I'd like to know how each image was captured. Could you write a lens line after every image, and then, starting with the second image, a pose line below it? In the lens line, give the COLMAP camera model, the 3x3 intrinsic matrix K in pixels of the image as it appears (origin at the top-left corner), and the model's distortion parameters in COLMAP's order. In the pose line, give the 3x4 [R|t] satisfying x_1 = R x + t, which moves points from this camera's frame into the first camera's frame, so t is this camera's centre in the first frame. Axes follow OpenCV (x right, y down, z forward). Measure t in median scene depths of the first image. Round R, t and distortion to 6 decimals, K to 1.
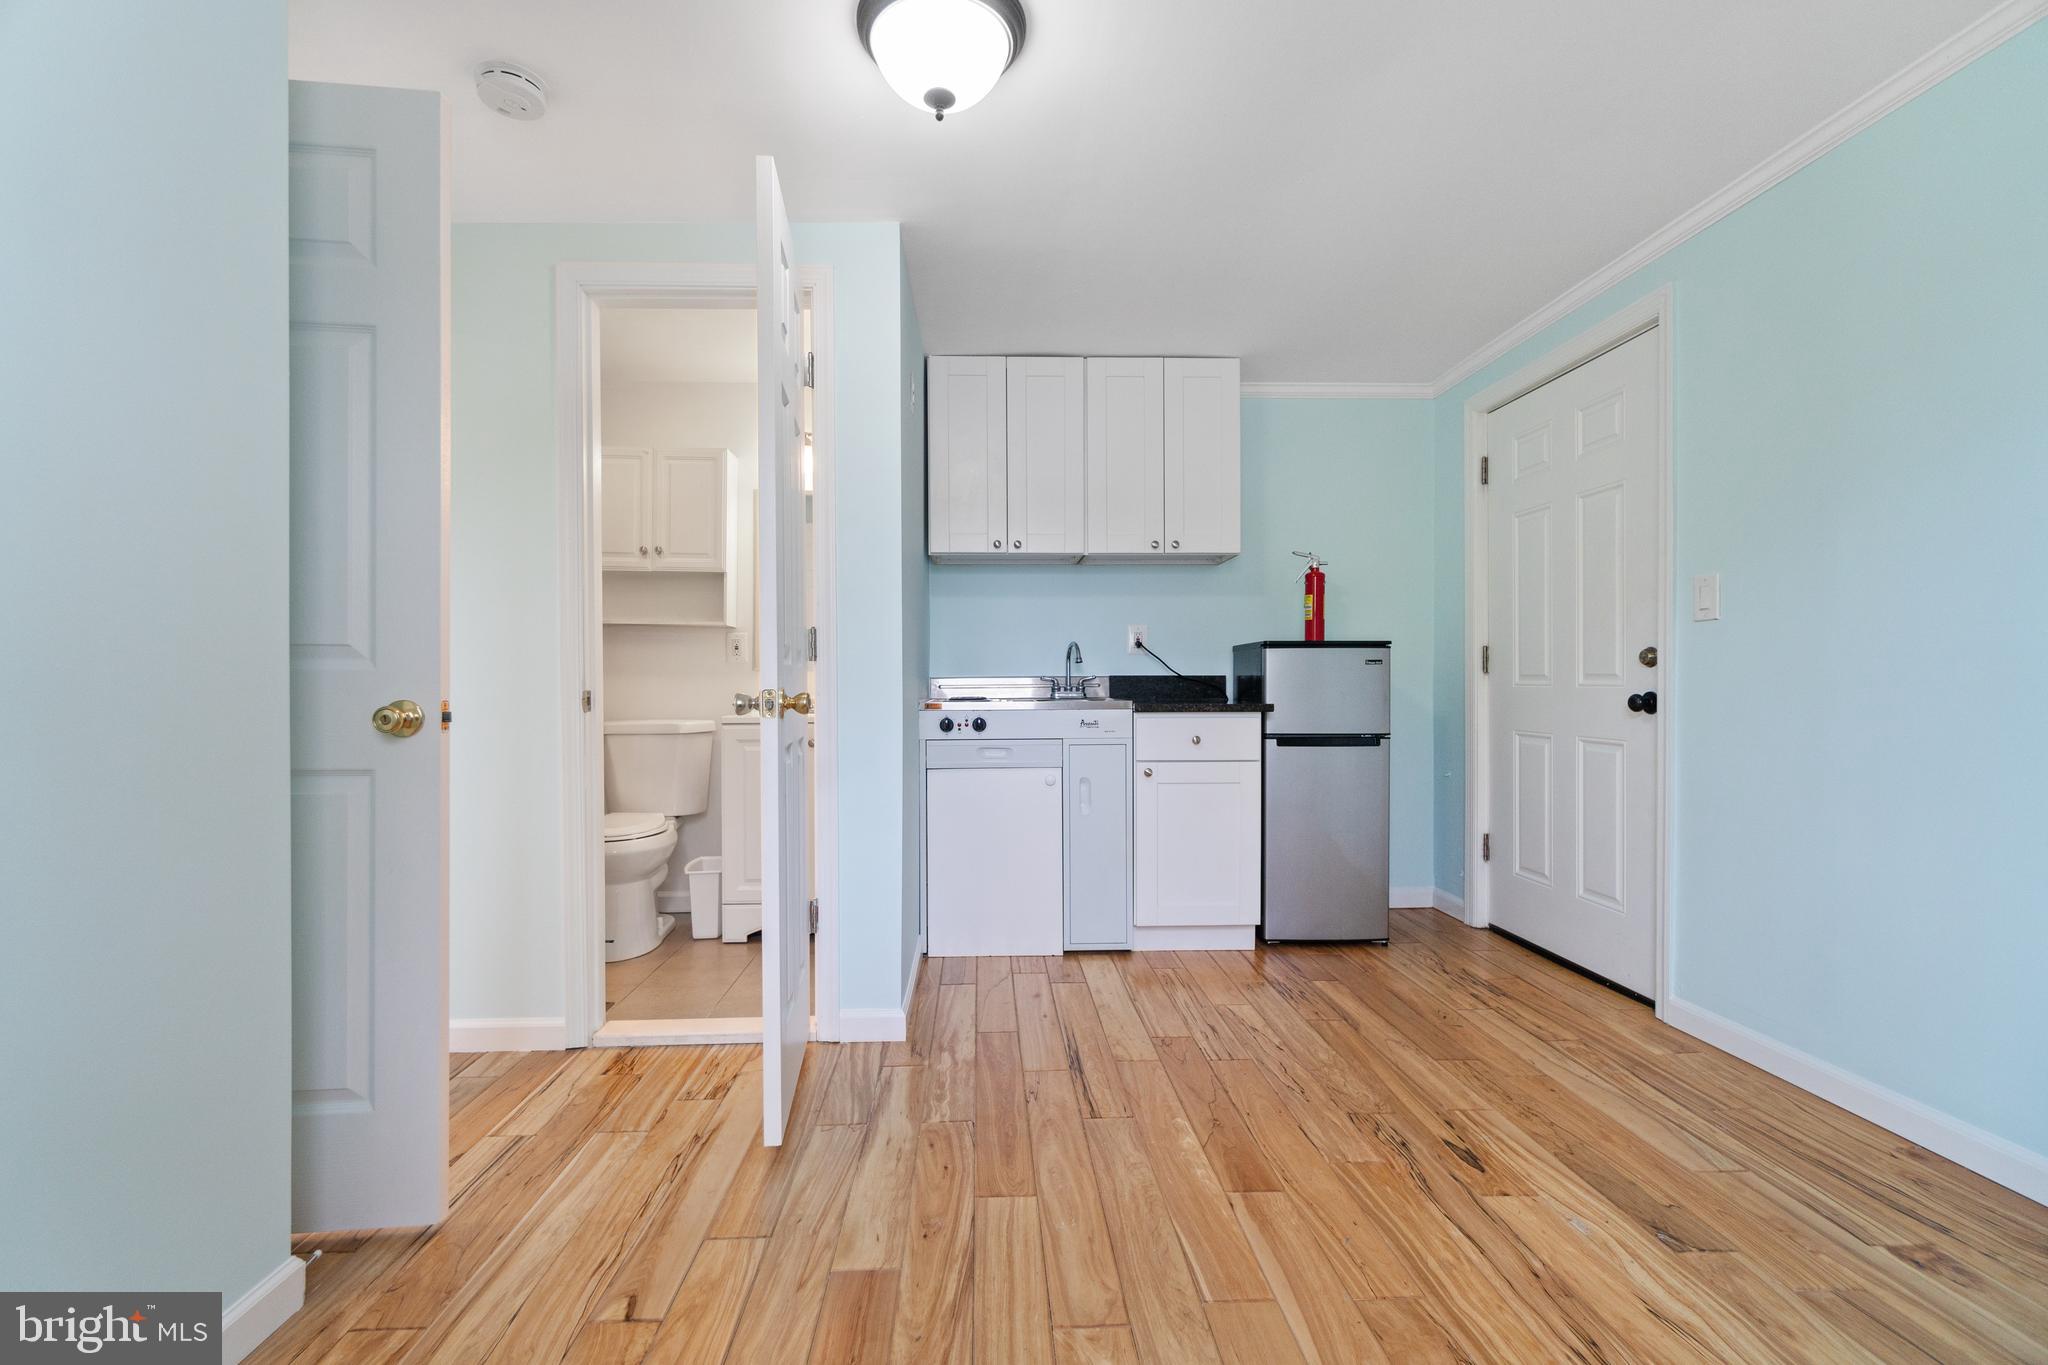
lens RADIAL K [[893.2, 0, 1010.7], [0, 893.2, 669.2], [0, 0, 1]] dist [-0.000998, 0.000207]
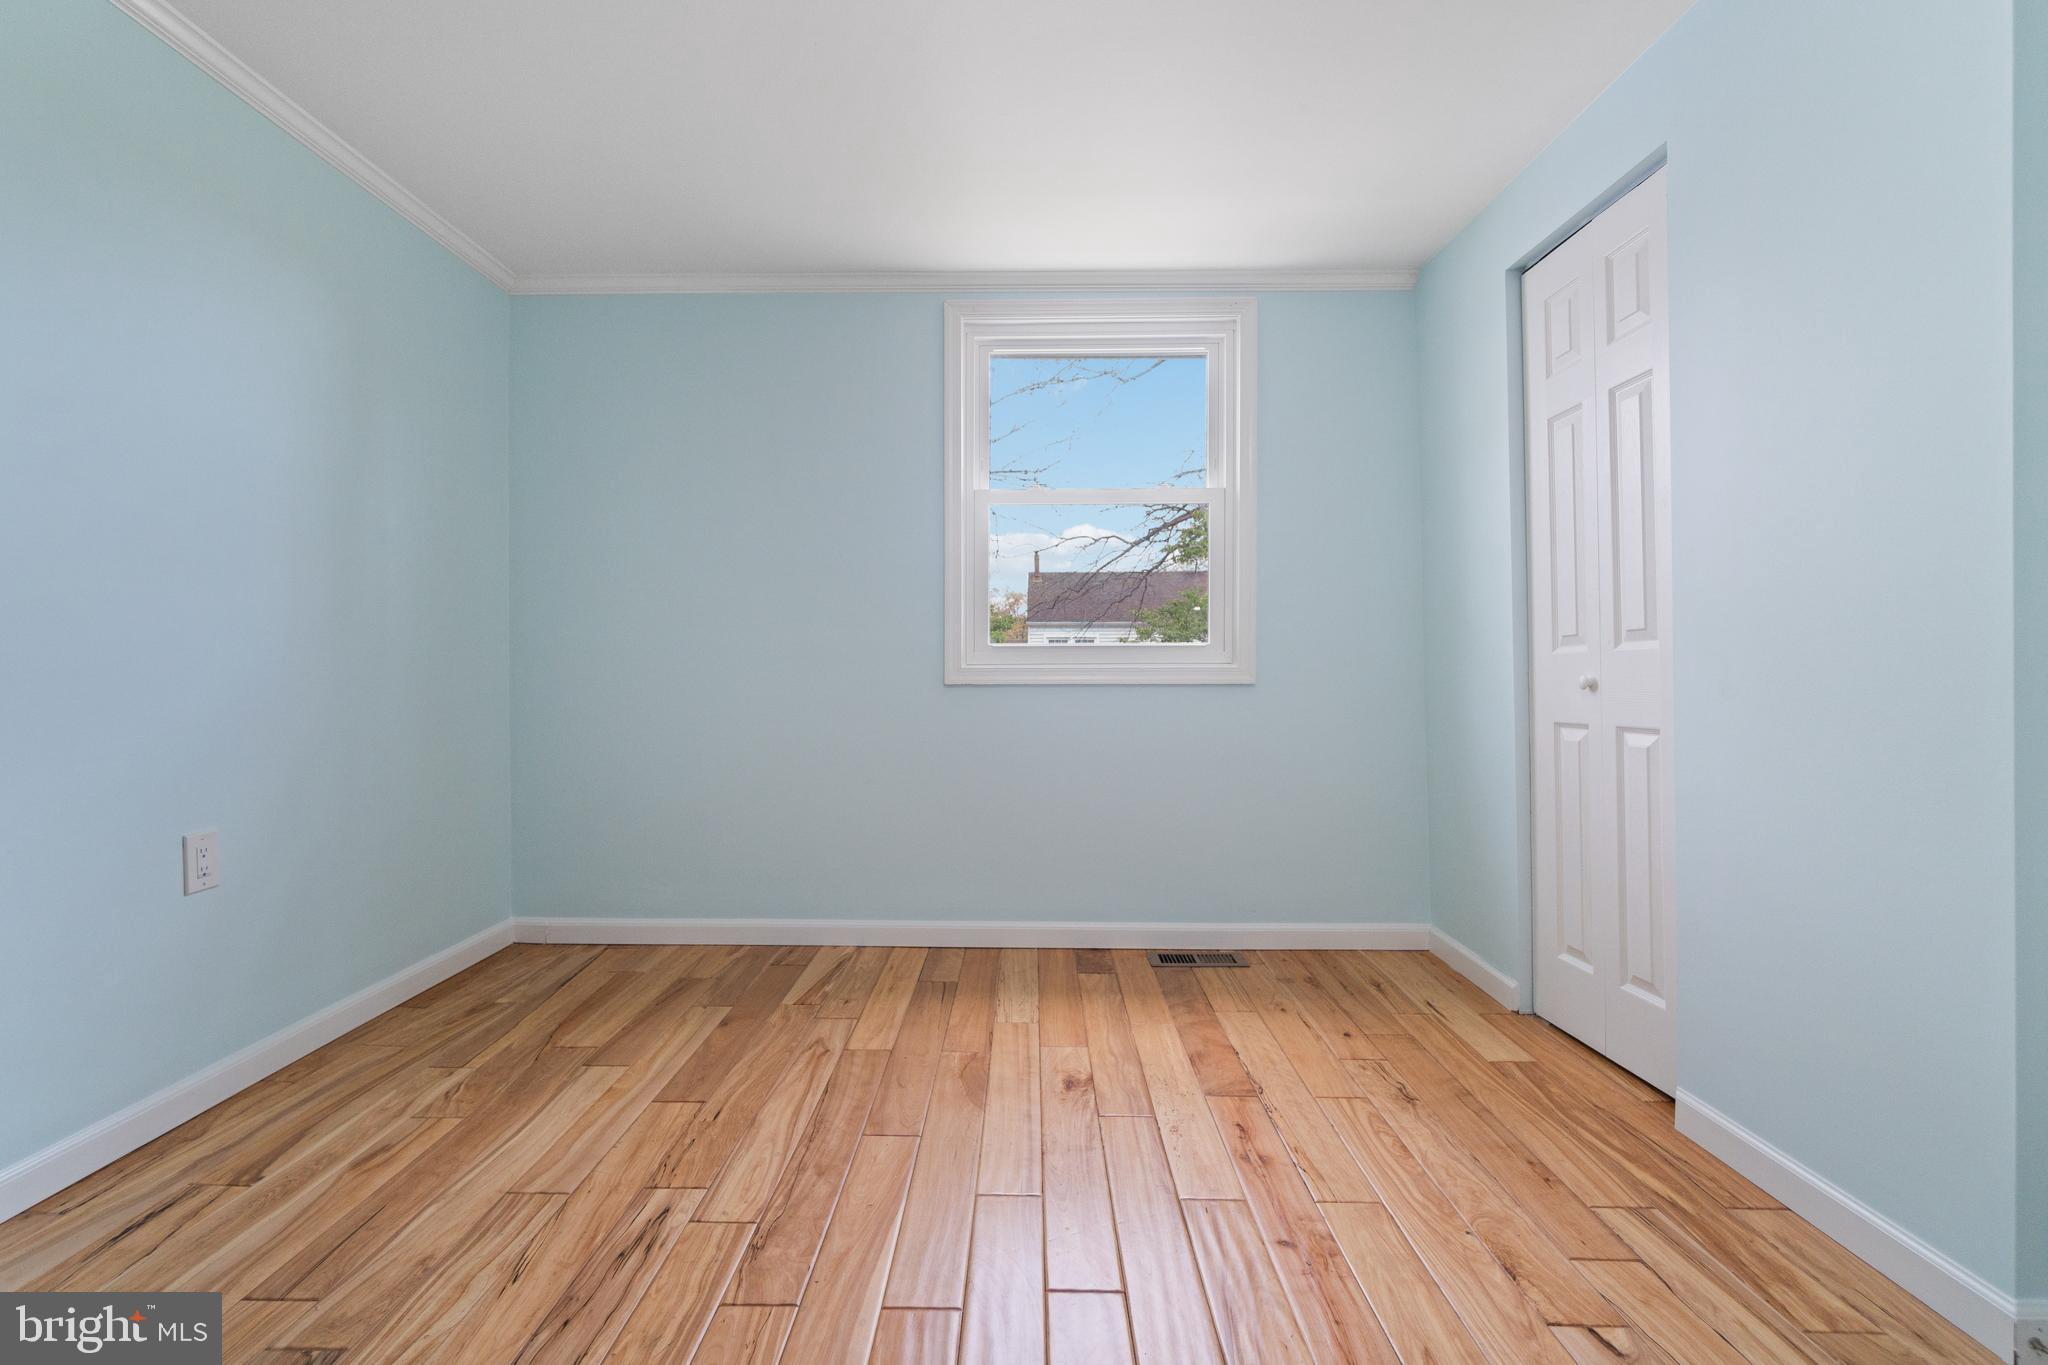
lens RADIAL K [[893.2, 0, 1010.7], [0, 893.2, 669.2], [0, 0, 1]] dist [-0.000998, 0.000207]
pose [[-0.998201, 0.002563, 0.059899, 0.109077], [0.001077, 0.999691, -0.024822, 0.068712], [-0.059944, -0.024713, -0.997896, 1.946208]]
